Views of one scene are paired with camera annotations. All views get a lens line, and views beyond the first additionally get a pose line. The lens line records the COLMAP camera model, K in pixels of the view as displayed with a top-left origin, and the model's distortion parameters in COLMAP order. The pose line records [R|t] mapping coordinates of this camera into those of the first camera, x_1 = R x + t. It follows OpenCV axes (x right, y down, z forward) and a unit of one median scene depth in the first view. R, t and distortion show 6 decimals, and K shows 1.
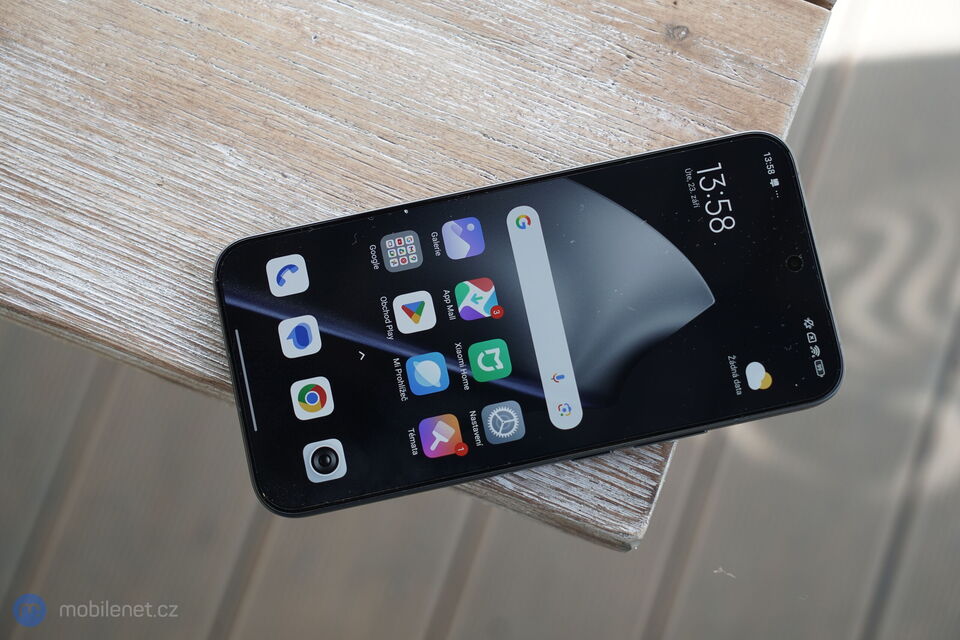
lens RADIAL K [[1828.2, 0, 480.0], [0, 1828.2, 320.0], [0, 0, 1]] dist [-0.009842, 0.298575]
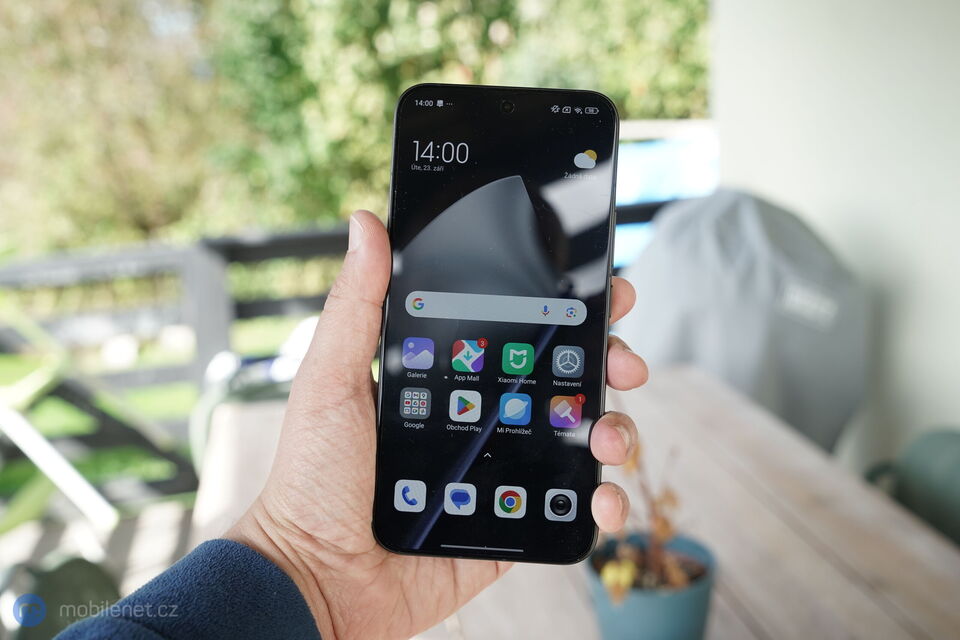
lens RADIAL K [[971.8, 0, 480.0], [0, 971.8, 320.0], [0, 0, 1]] dist [-0.005173, -0.000464]
pose [[0.264630, -0.963742, 0.034251, 0.001243], [0.963559, 0.262808, -0.049858, 0.023305], [0.039049, 0.046197, 0.998169, 0.326258]]
